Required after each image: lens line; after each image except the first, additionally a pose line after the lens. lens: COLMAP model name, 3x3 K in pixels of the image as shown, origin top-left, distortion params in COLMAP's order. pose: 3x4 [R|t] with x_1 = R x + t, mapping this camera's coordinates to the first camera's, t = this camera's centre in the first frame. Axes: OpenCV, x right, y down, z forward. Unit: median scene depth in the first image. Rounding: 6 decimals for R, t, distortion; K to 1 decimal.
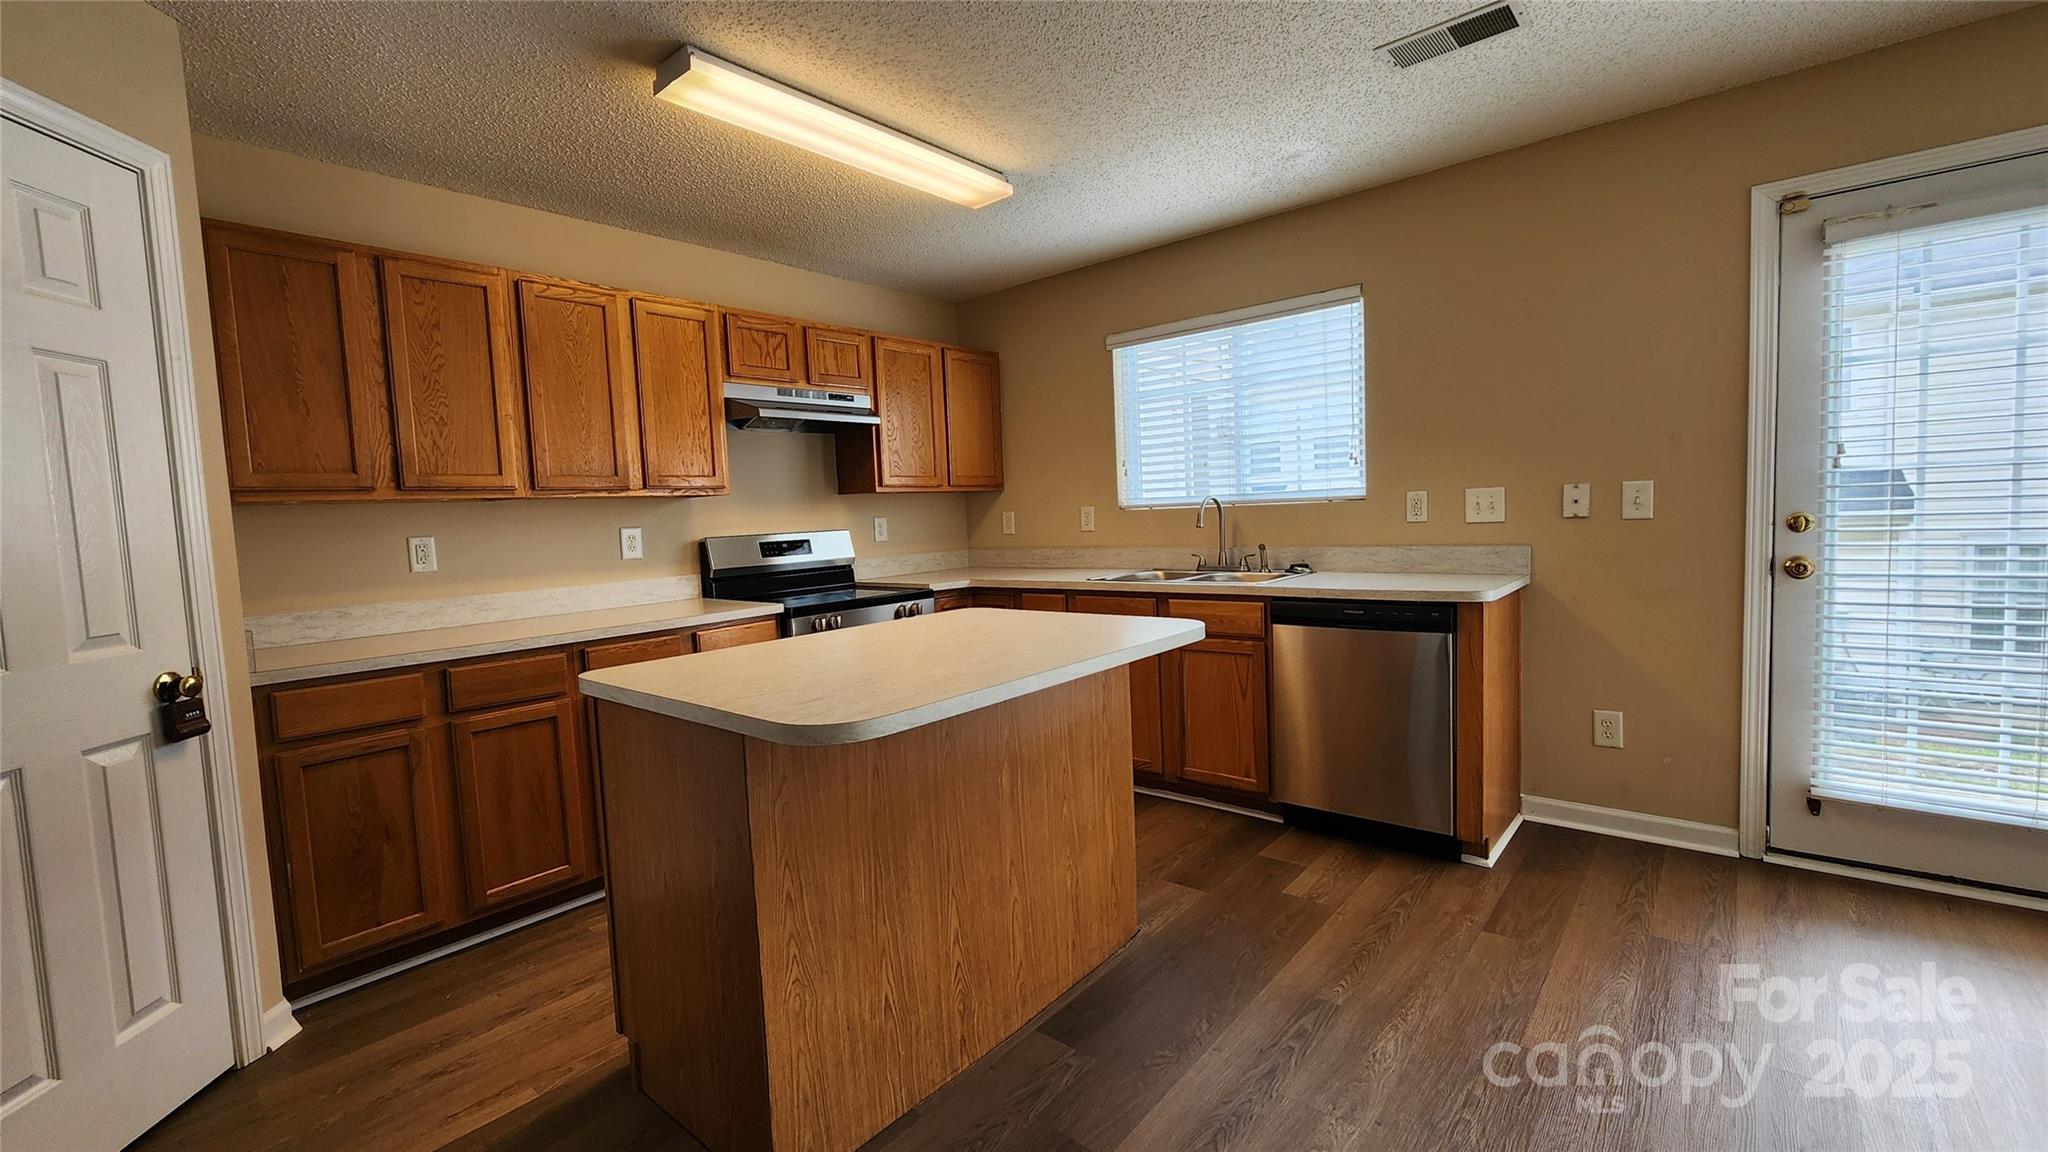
lens RADIAL K [[833.1, 0, 1020.8], [0, 833.1, 574.6], [0, 0, 1]] dist [0.000336, -0.000590]
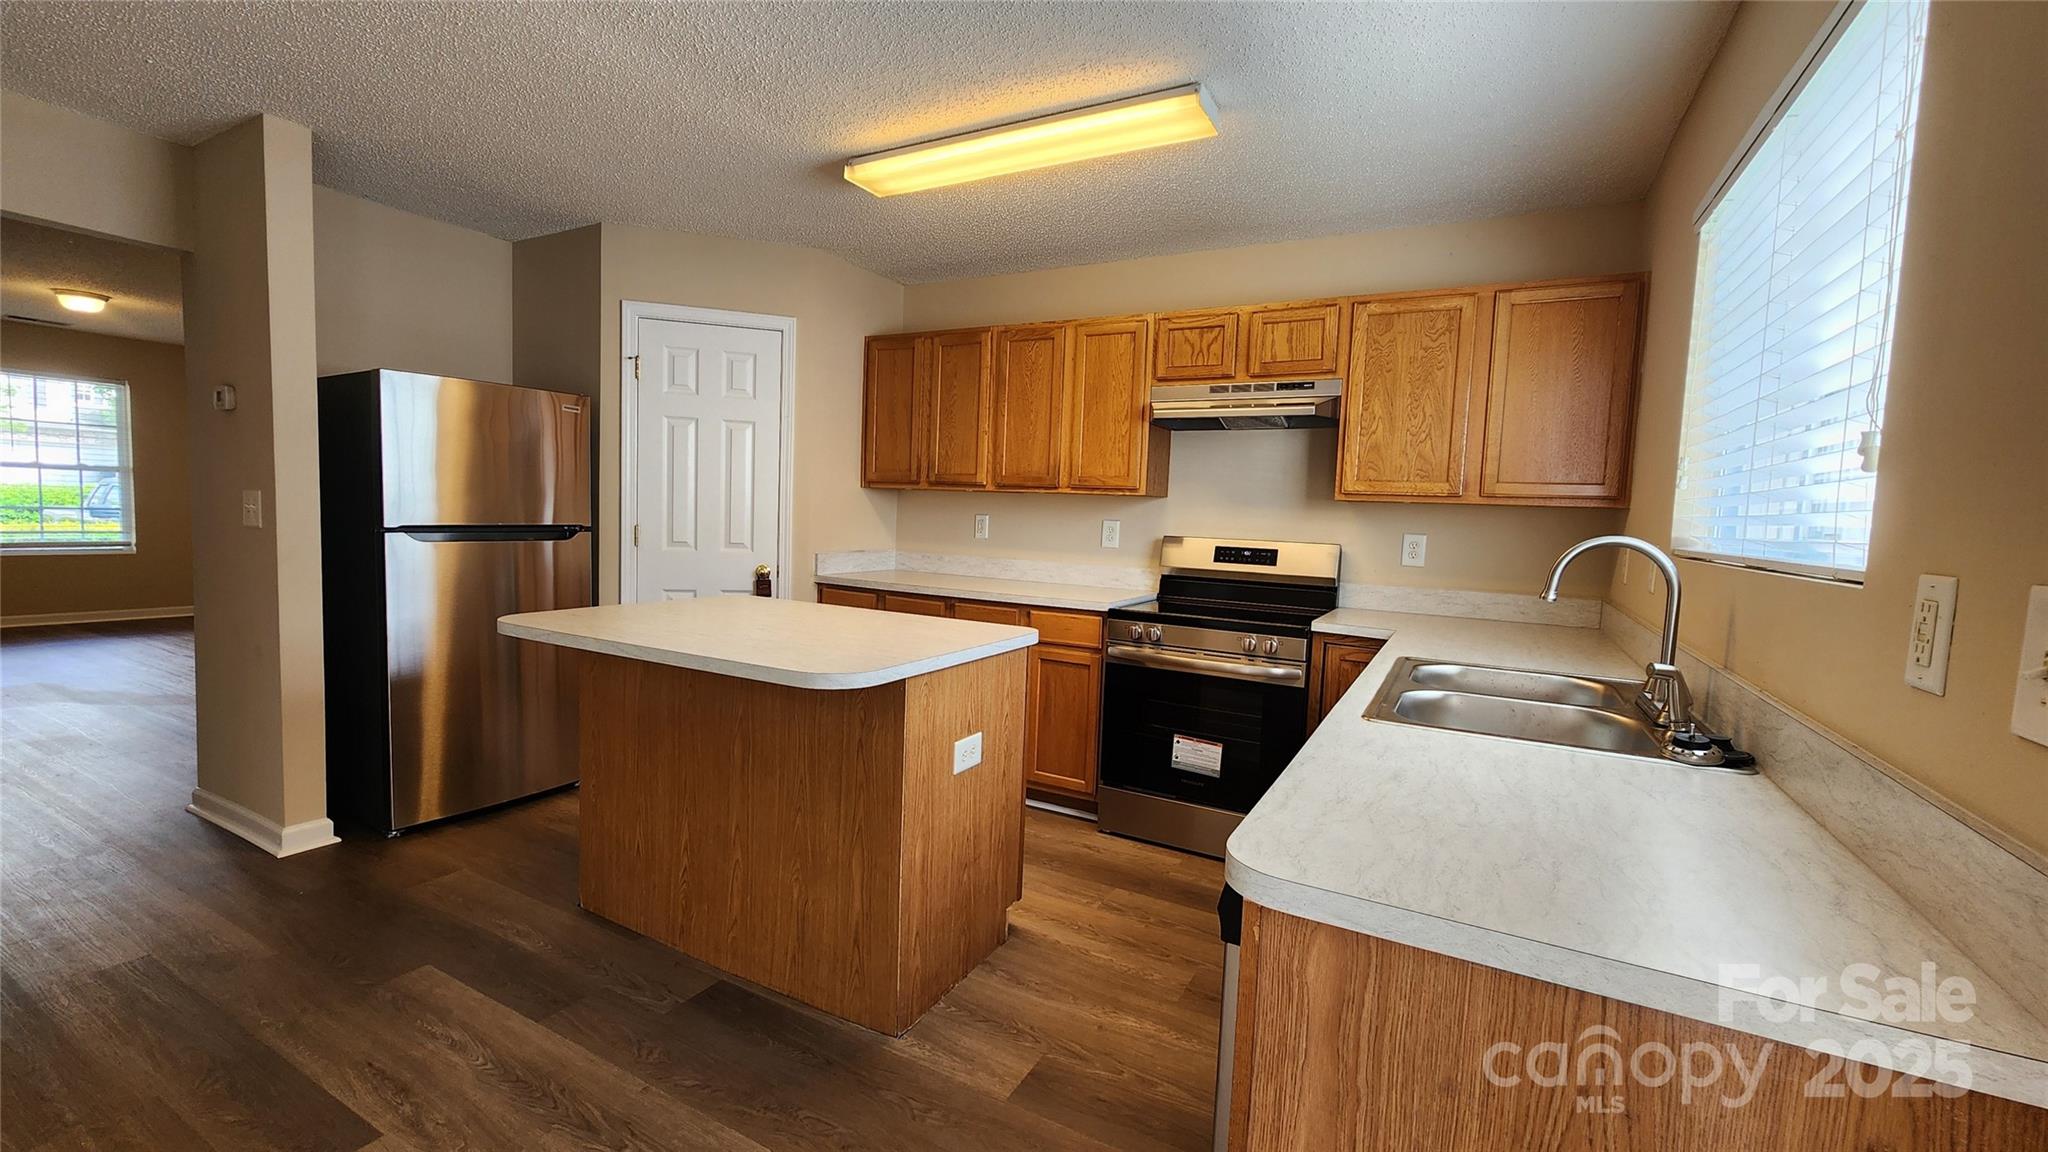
lens RADIAL K [[833.1, 0, 1020.8], [0, 833.1, 574.6], [0, 0, 1]] dist [0.000336, -0.000590]
pose [[0.199850, 0.127650, -0.971476, 0.831858], [-0.122210, 0.986983, 0.104547, -0.113691], [0.972175, 0.097830, 0.212848, 0.825754]]
